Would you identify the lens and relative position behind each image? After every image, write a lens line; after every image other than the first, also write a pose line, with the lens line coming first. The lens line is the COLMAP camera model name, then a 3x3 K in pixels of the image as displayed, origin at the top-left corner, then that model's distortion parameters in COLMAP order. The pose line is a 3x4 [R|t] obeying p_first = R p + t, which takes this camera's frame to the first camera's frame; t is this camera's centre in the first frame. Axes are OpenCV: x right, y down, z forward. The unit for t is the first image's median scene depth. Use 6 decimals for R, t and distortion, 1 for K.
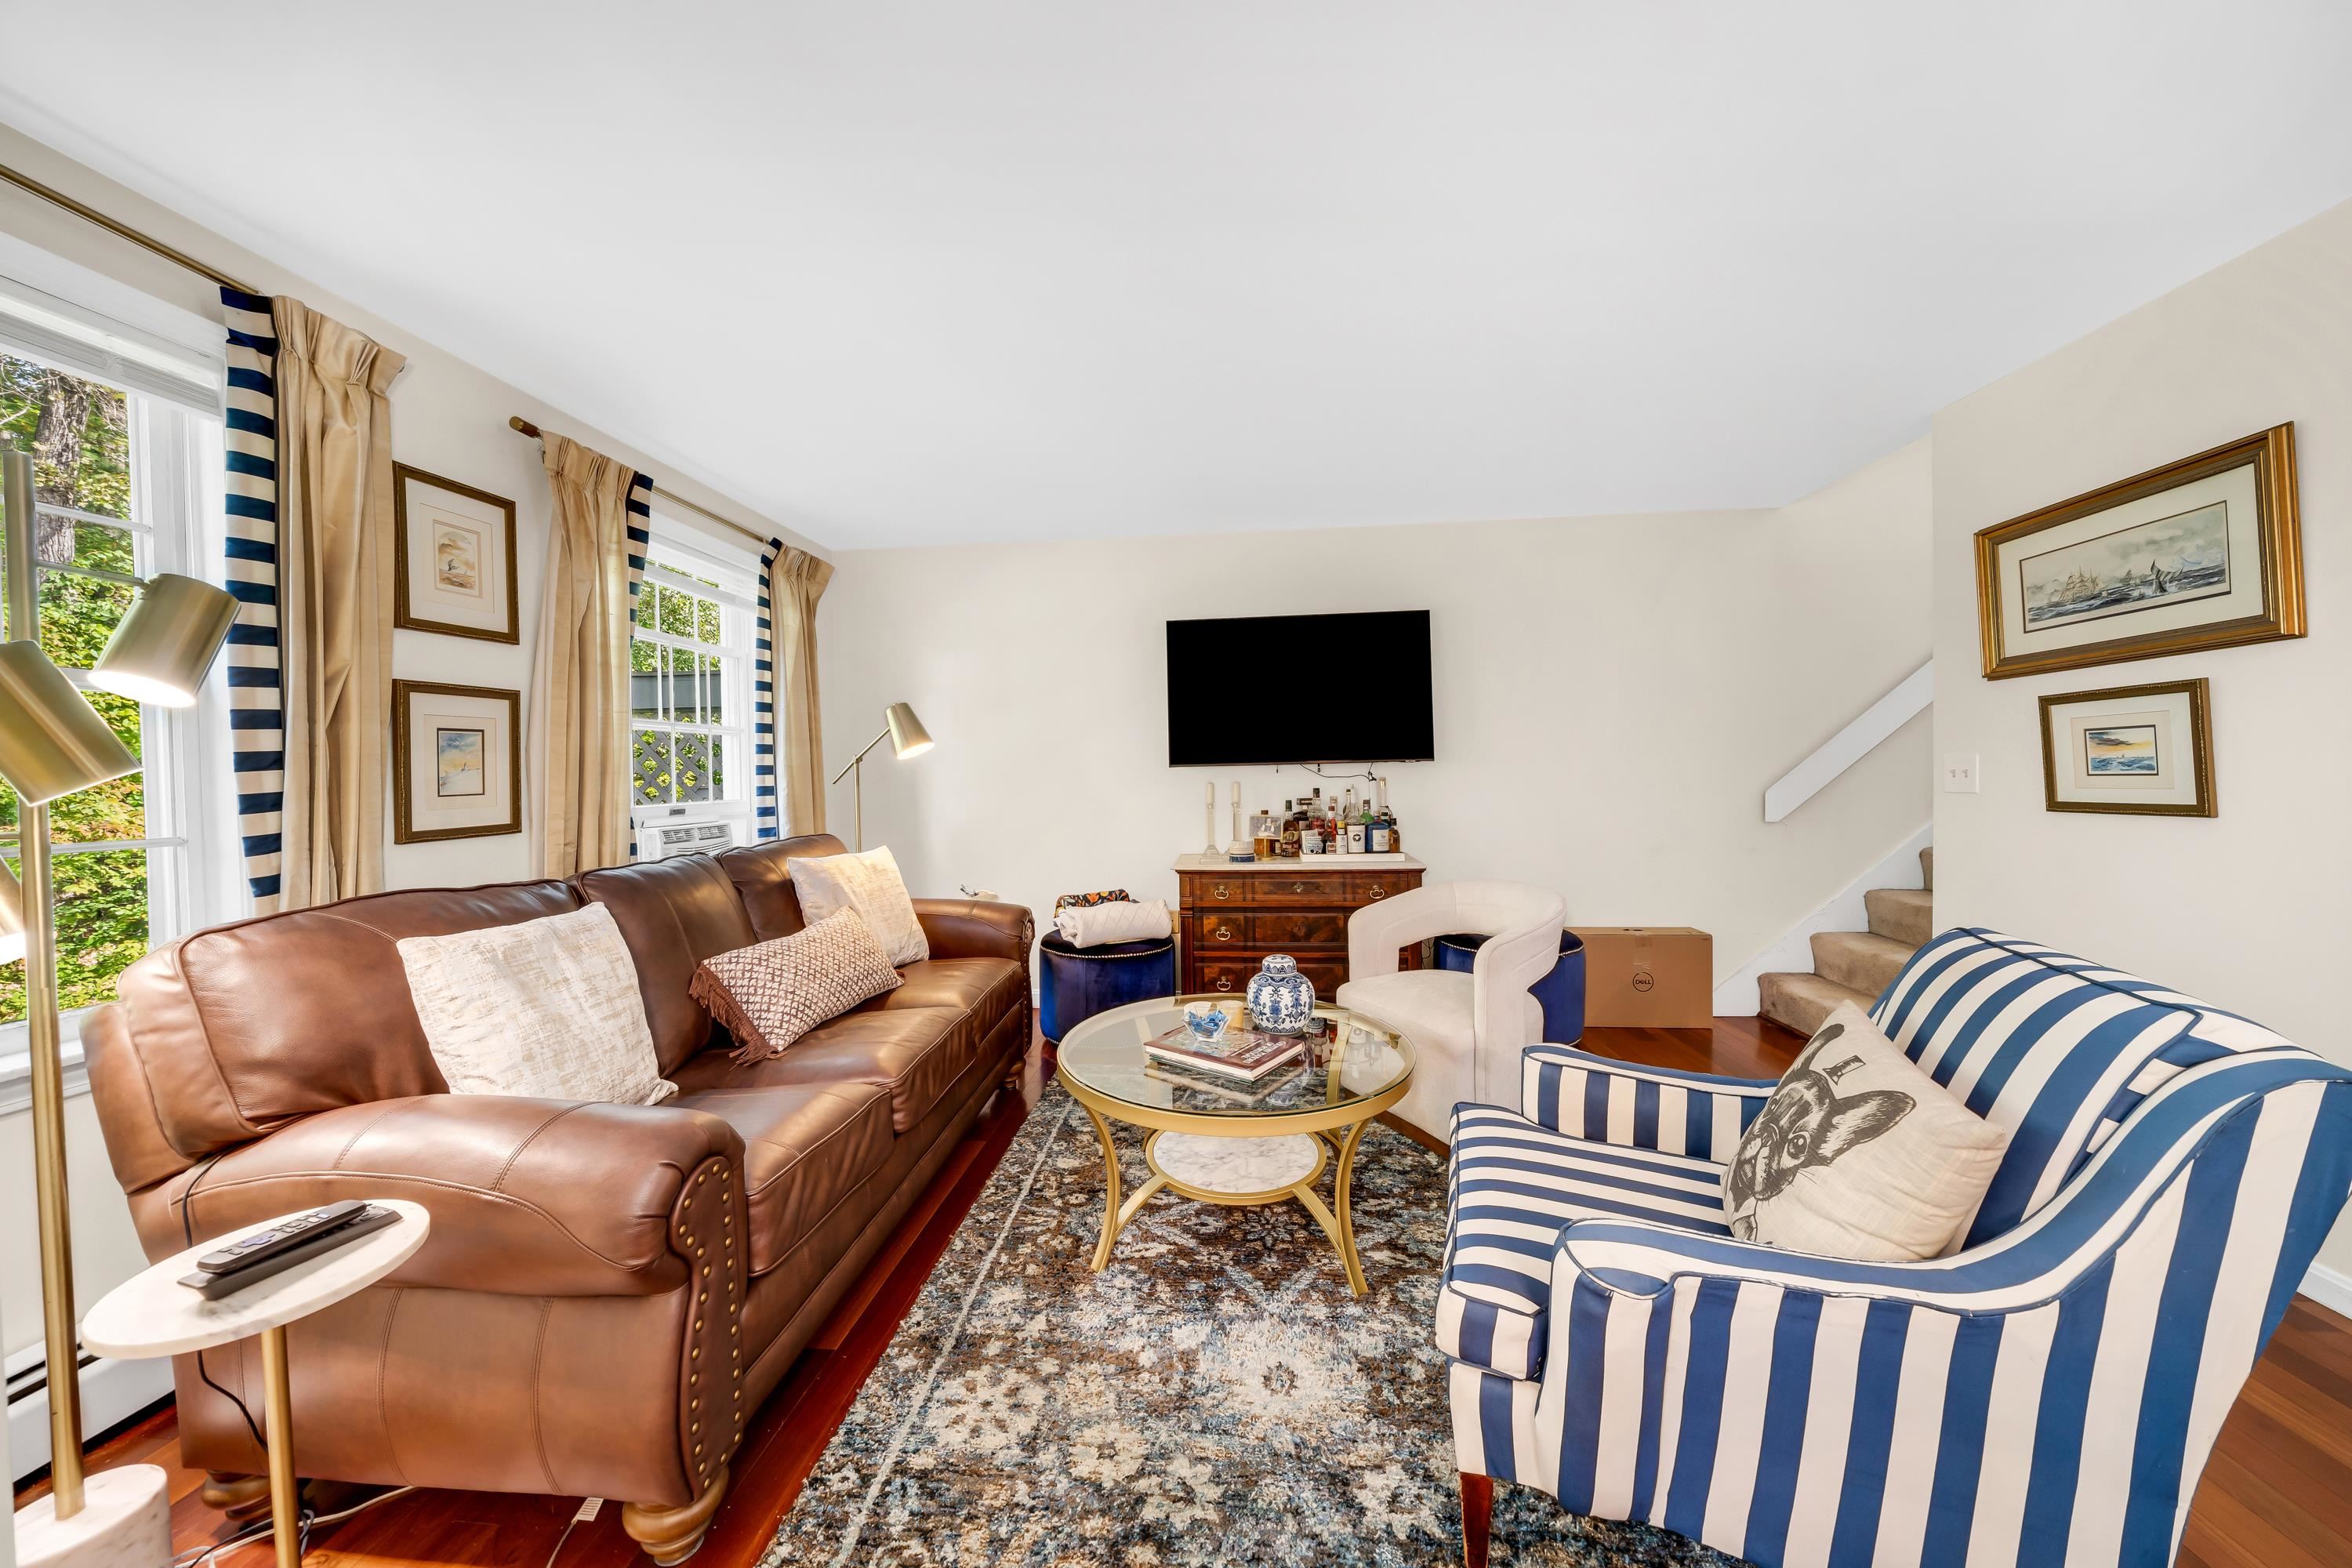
lens RADIAL K [[810.6, 0, 1173.9], [0, 810.6, 782.1], [0, 0, 1]] dist [-0.002386, -0.000082]
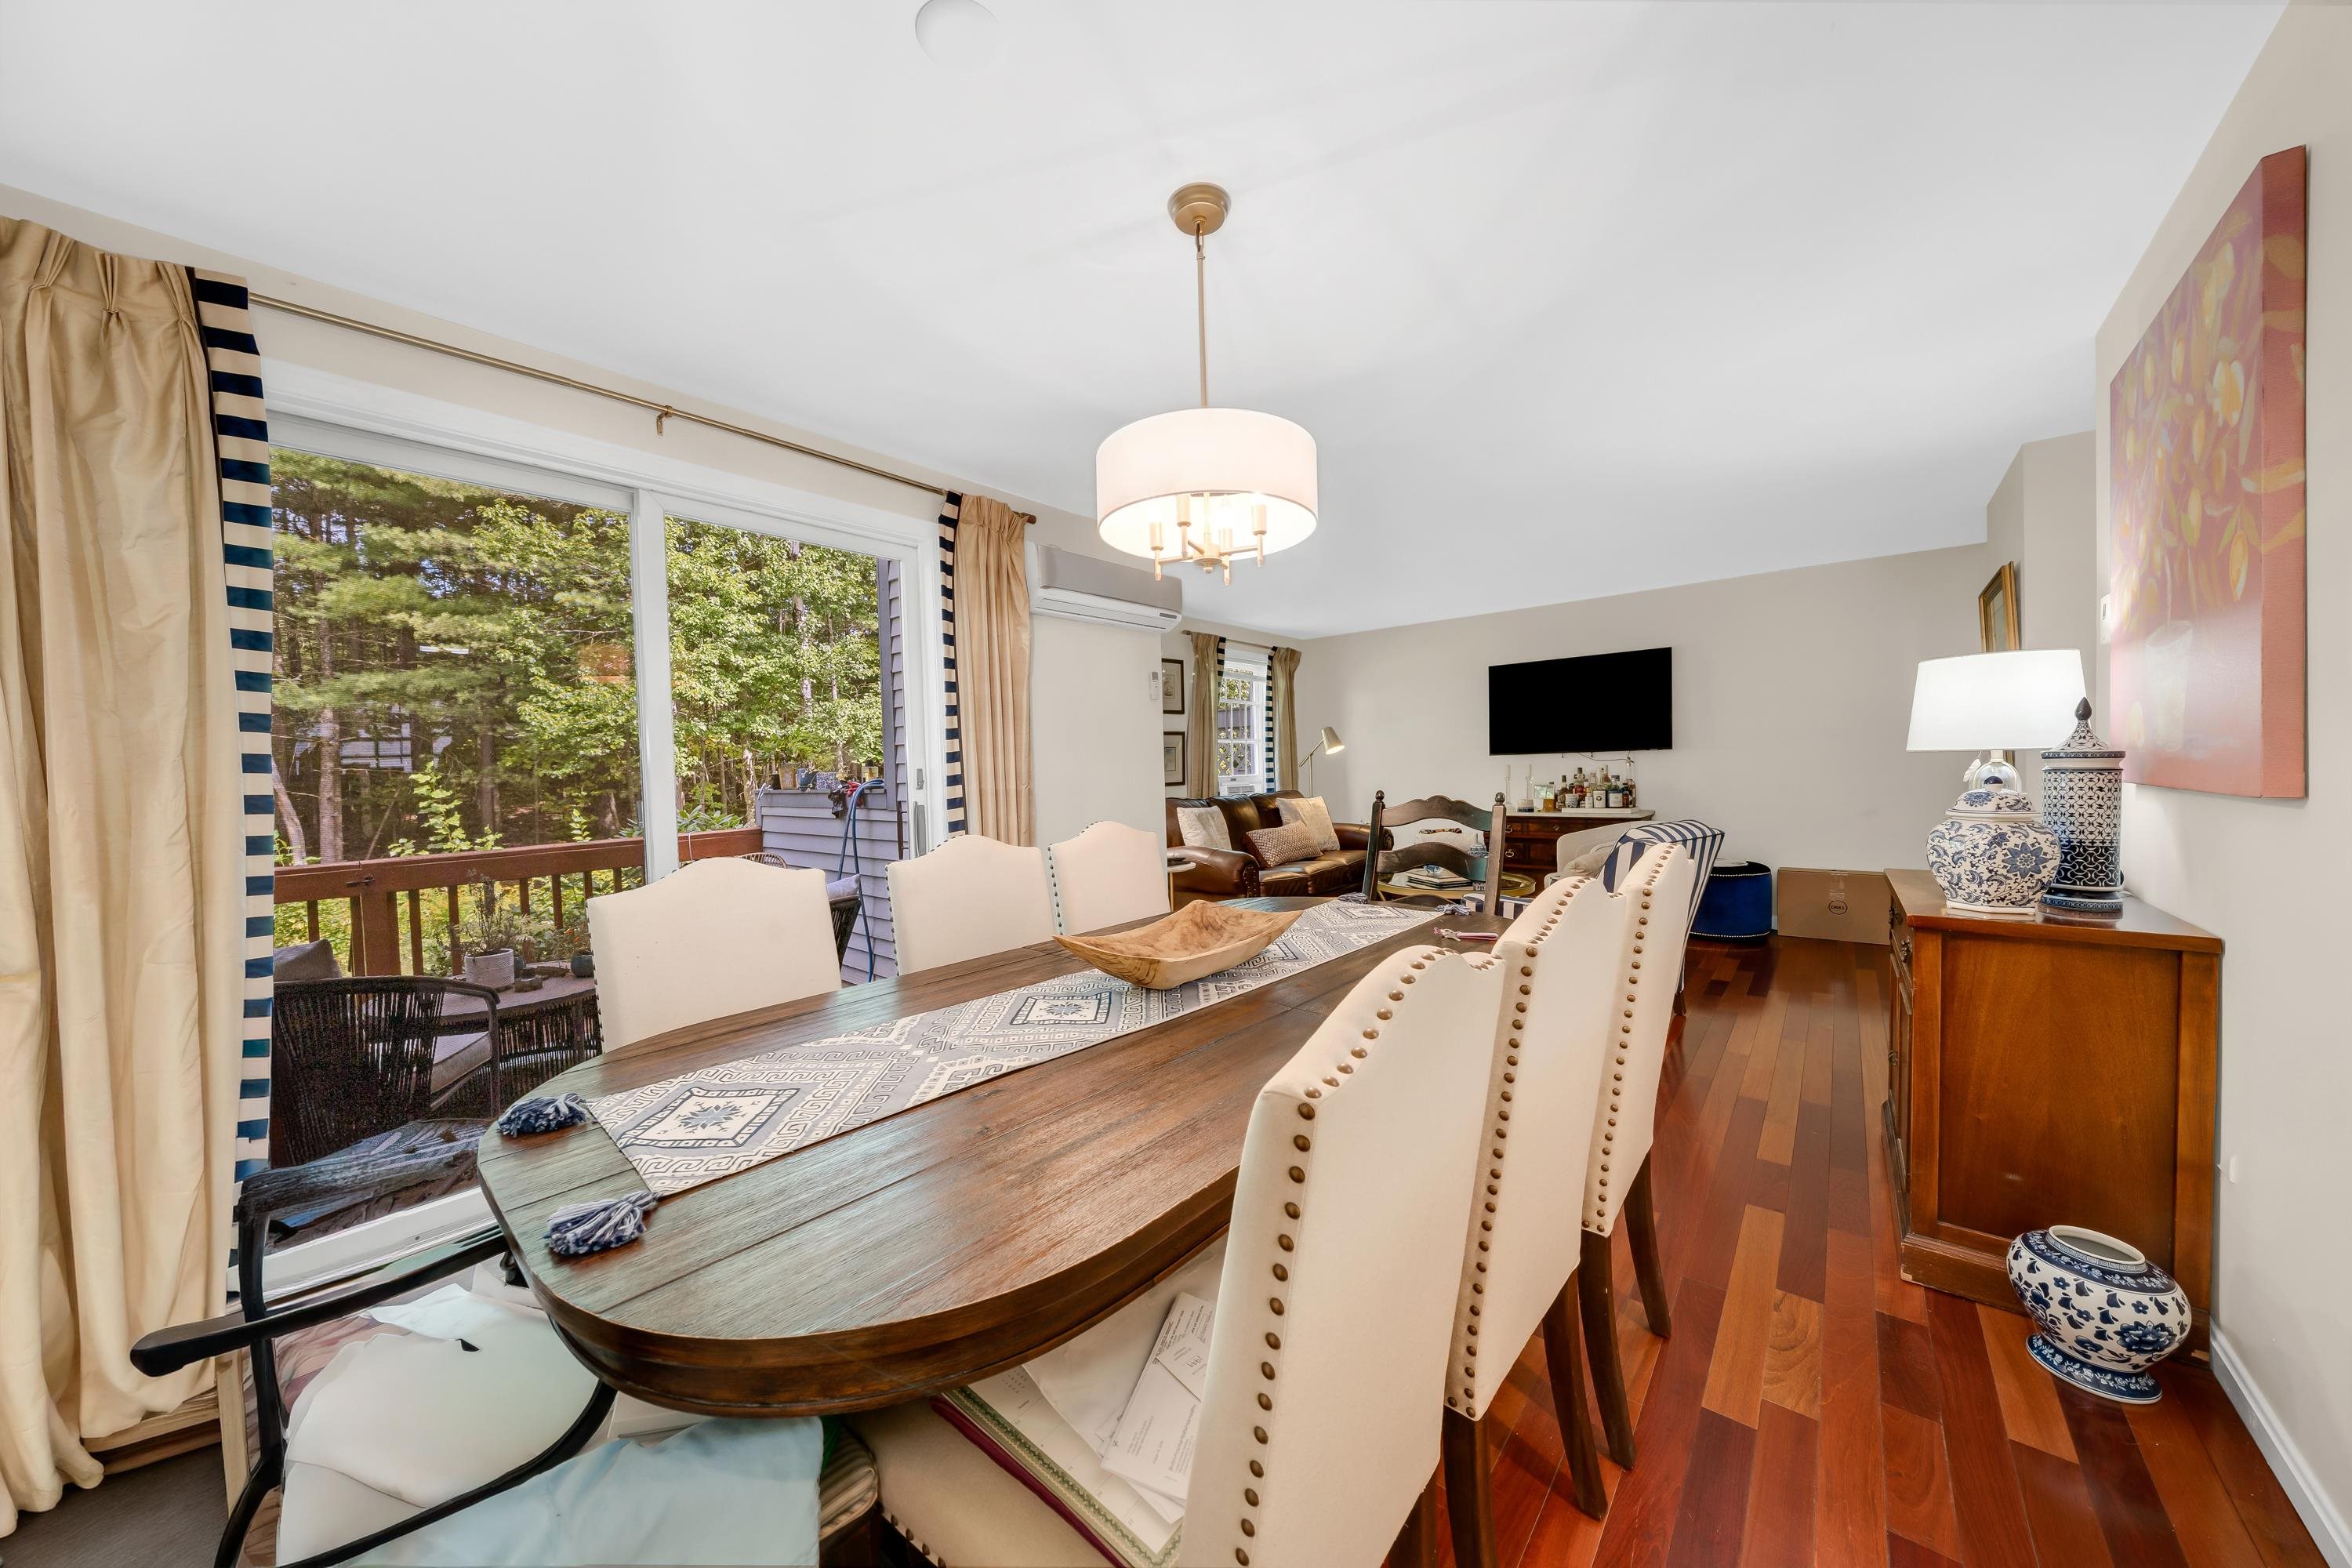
lens RADIAL K [[810.6, 0, 1167.0], [0, 810.6, 779.9], [0, 0, 1]] dist [-0.002386, -0.000082]
pose [[0.820416, 0.005146, -0.571745, 0.503458], [0.003091, 0.999905, 0.013435, 0.008339], [0.571759, -0.012790, 0.820322, -0.922226]]
